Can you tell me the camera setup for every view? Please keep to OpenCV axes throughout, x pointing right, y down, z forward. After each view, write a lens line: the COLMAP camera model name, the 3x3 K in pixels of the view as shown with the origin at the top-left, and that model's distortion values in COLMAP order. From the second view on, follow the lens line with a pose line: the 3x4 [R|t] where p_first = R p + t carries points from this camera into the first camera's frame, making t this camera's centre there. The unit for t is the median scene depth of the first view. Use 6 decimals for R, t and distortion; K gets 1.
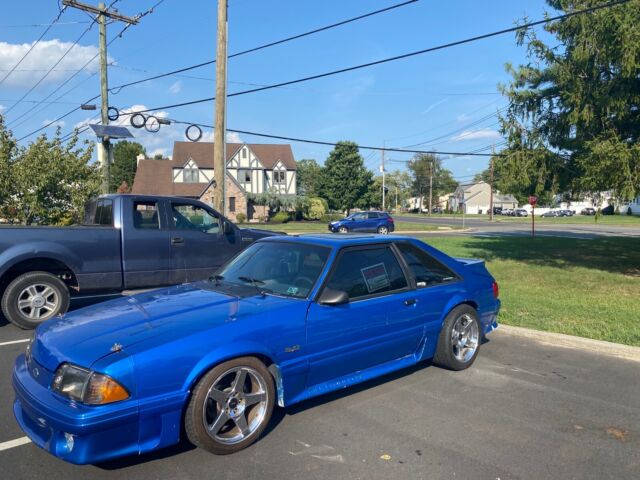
lens RADIAL K [[487.0, 0, 318.8], [0, 487.0, 257.5], [0, 0, 1]] dist [0.005427, -0.003616]
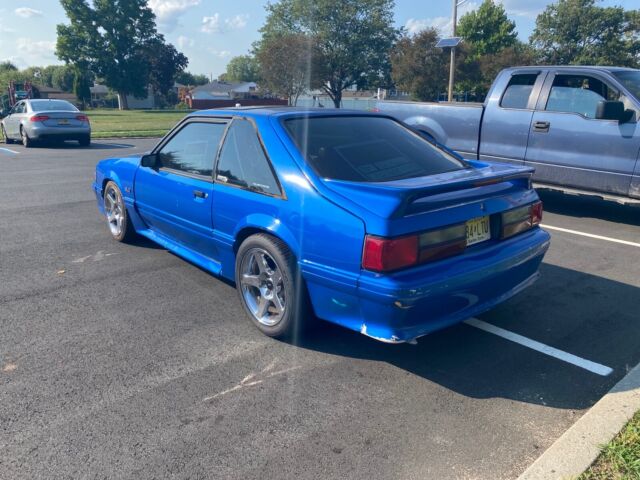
lens RADIAL K [[487.0, 0, 318.8], [0, 487.0, 257.5], [0, 0, 1]] dist [0.005427, -0.003616]
pose [[-0.013812, 0.311807, -0.950045, 0.792234], [-0.096471, 0.945288, 0.311648, -0.064056], [0.995240, 0.095956, 0.017024, 0.958538]]
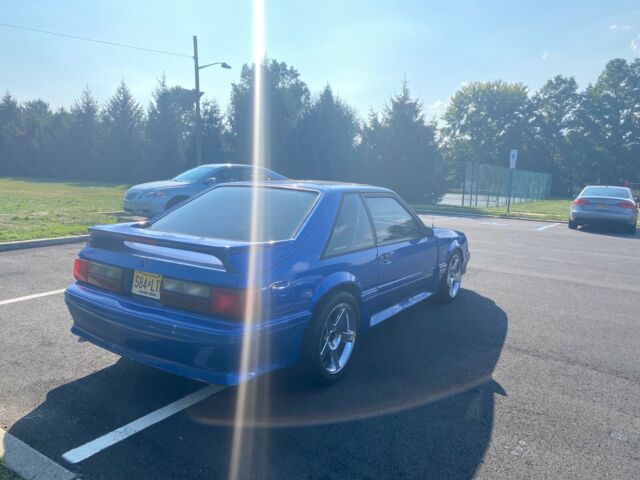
lens RADIAL K [[487.0, 0, 318.8], [0, 487.0, 257.5], [0, 0, 1]] dist [0.005427, -0.003616]
pose [[-0.964624, 0.019245, -0.262925, 0.232306], [-0.048798, 0.967063, 0.249815, -0.126745], [0.259072, 0.253808, -0.931914, 1.714105]]
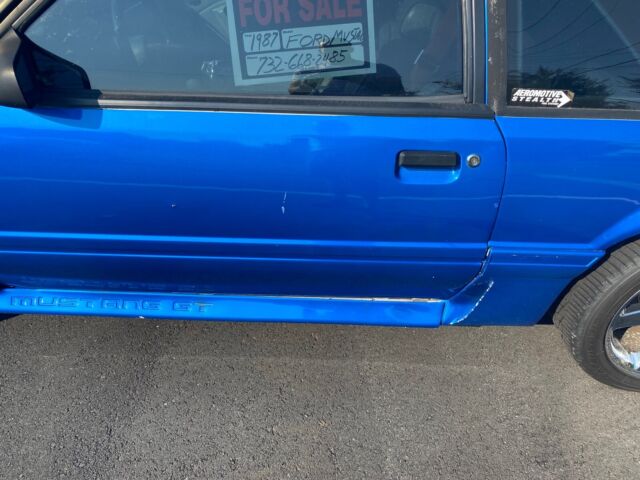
lens RADIAL K [[487.0, 0, 318.8], [0, 487.0, 257.5], [0, 0, 1]] dist [0.005427, -0.003616]
pose [[0.751886, 0.403658, -0.521276, 0.237656], [-0.102102, 0.852412, 0.512806, 0.007619], [0.651339, -0.332348, 0.682130, 0.614158]]
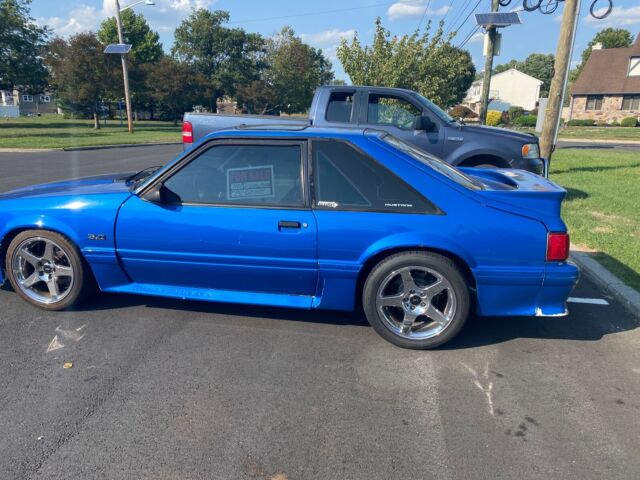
lens RADIAL K [[487.0, 0, 318.8], [0, 487.0, 257.5], [0, 0, 1]] dist [0.005427, -0.003616]
pose [[0.620903, 0.237999, -0.746884, 0.614752], [-0.088948, 0.968032, 0.234525, -0.027822], [0.778824, -0.079184, 0.622224, 0.462762]]
